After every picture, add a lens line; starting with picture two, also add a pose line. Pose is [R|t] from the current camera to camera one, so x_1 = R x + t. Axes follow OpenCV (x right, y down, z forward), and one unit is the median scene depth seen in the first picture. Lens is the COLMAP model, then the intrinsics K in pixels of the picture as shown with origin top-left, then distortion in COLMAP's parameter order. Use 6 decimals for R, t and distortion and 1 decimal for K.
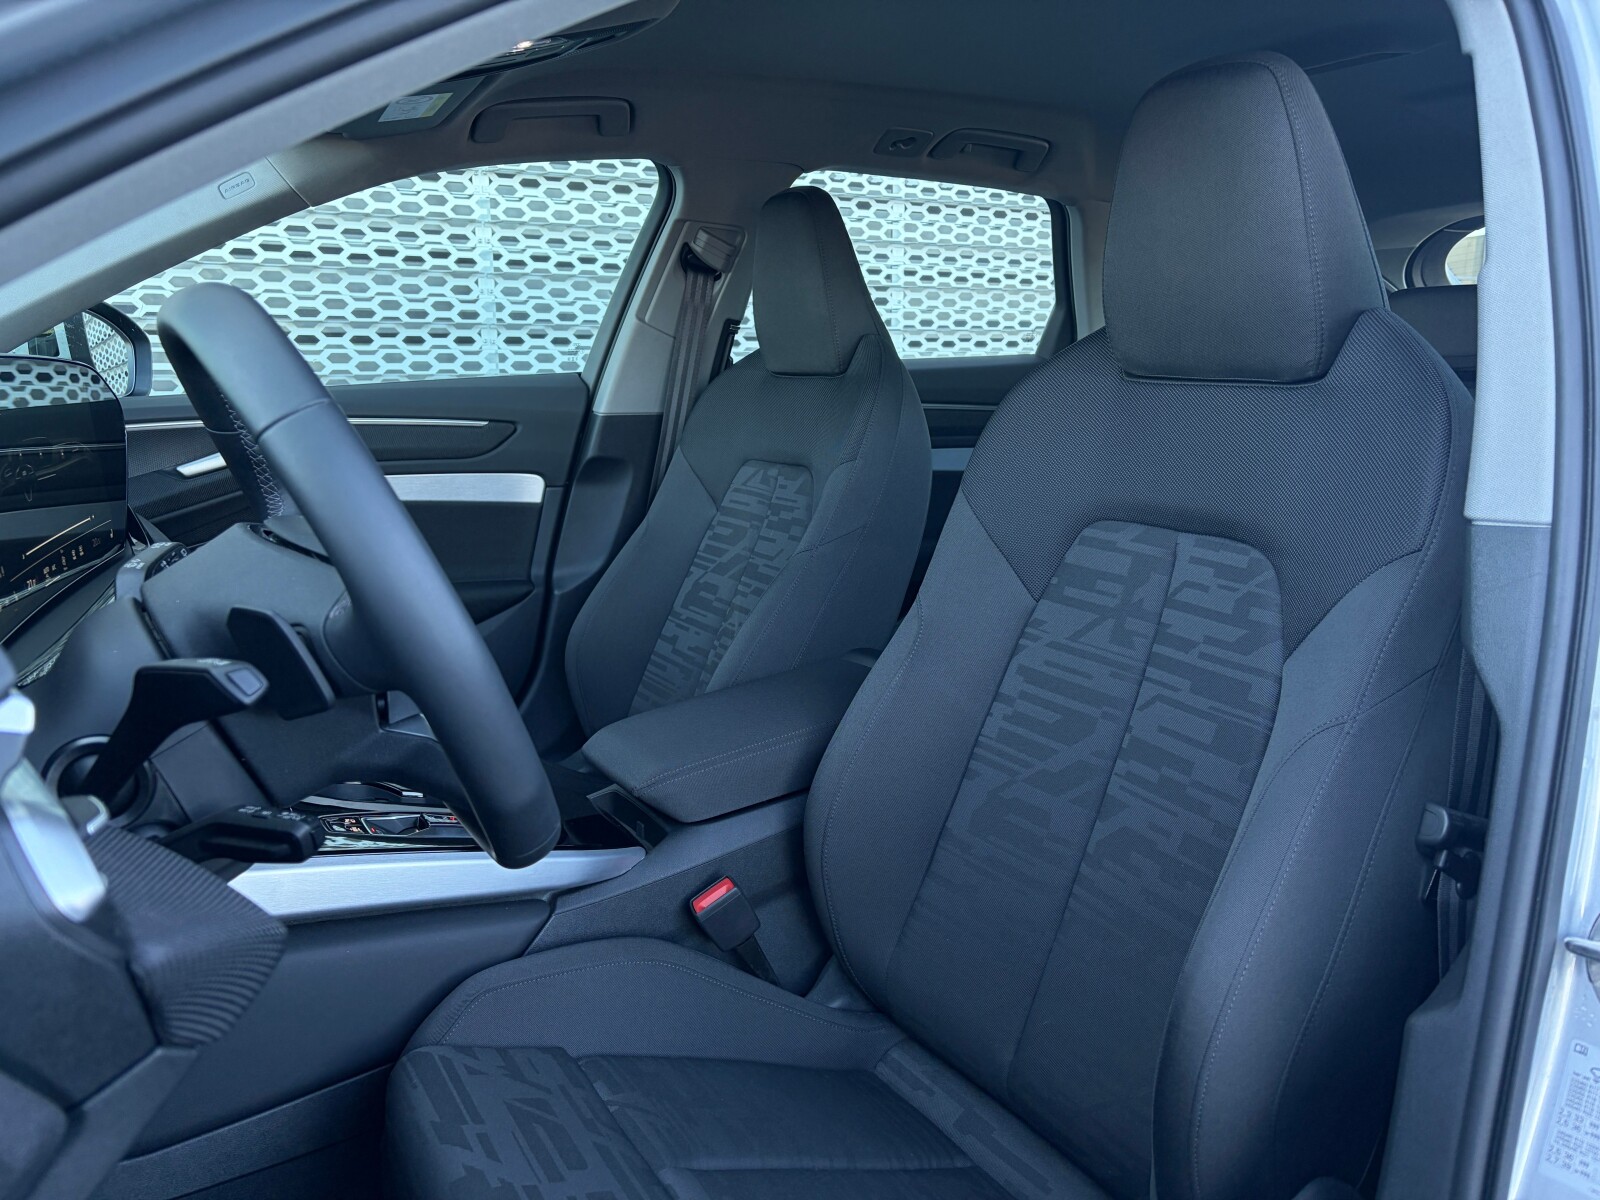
lens RADIAL K [[1224.1, 0, 796.5], [0, 1224.1, 602.7], [0, 0, 1]] dist [0.047567, -0.064296]
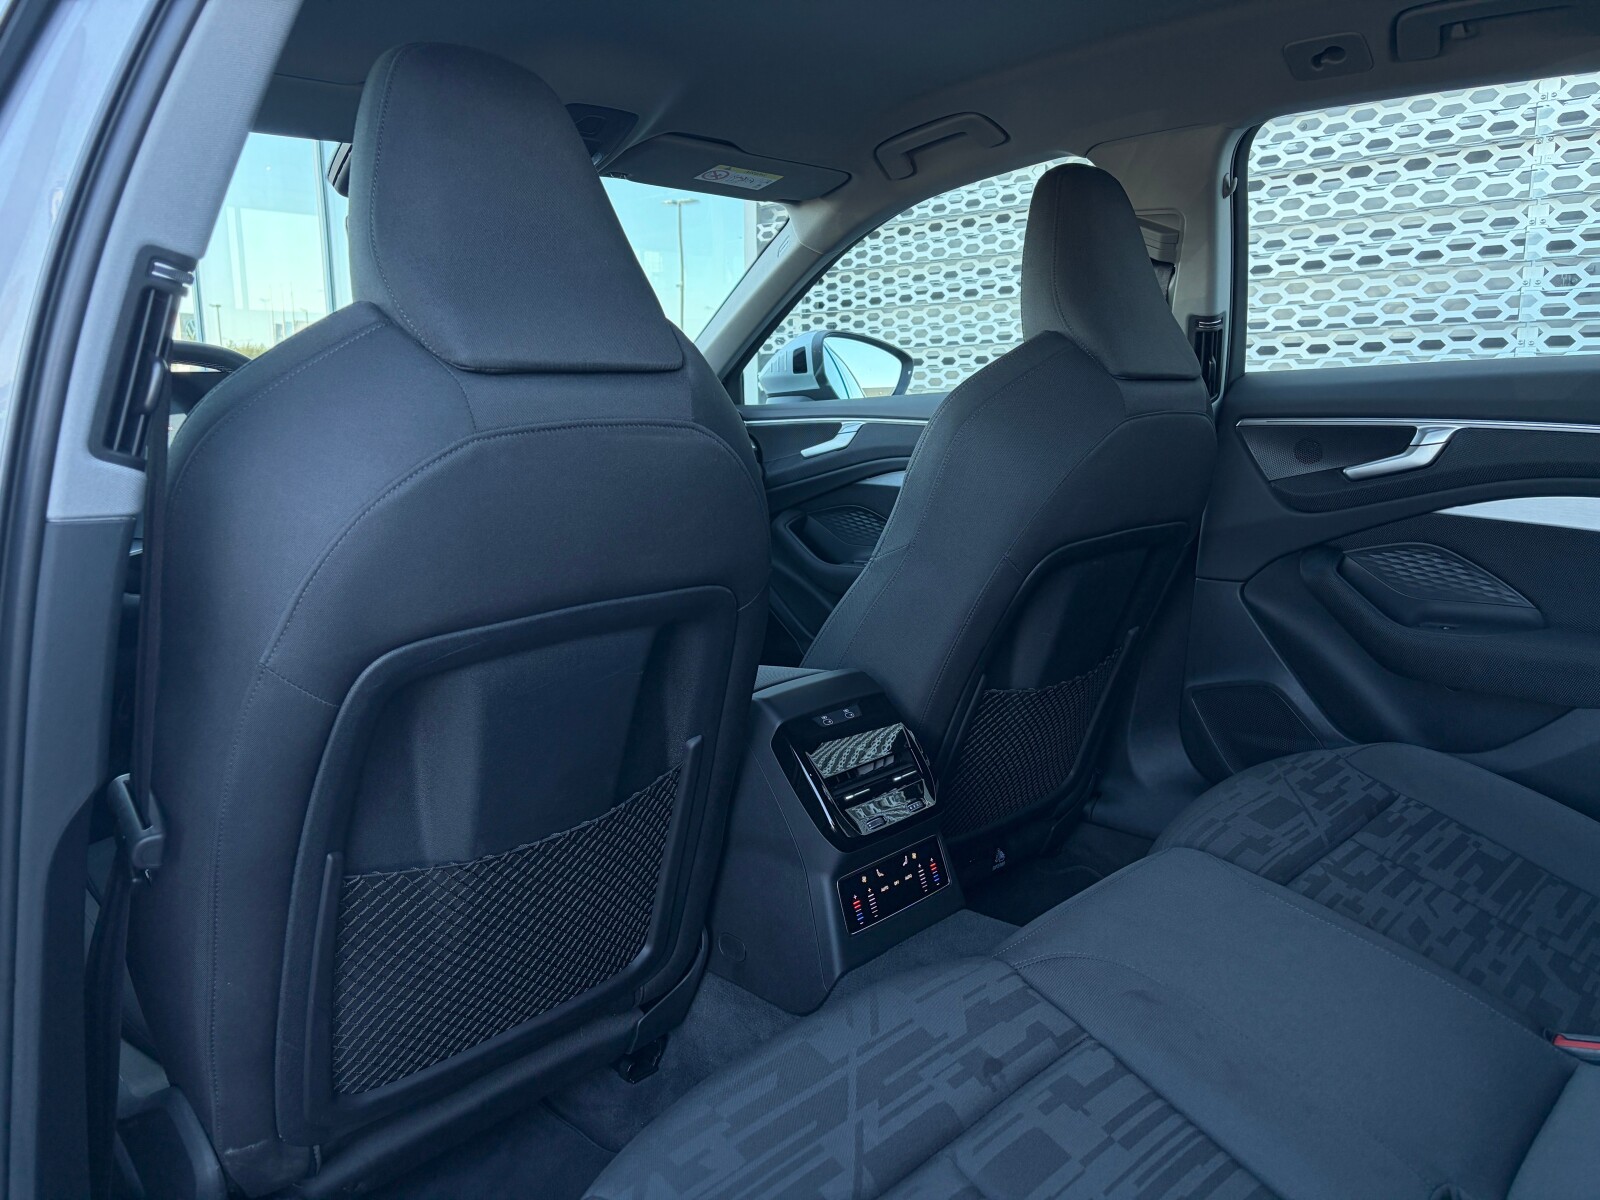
lens RADIAL K [[1224.1, 0, 796.5], [0, 1224.1, 602.7], [0, 0, 1]] dist [0.047567, -0.064296]
pose [[0.046020, 0.177888, -0.982974, 0.798562], [-0.167881, 0.971398, 0.167933, -0.143611], [0.984732, 0.157295, 0.074568, 0.698585]]
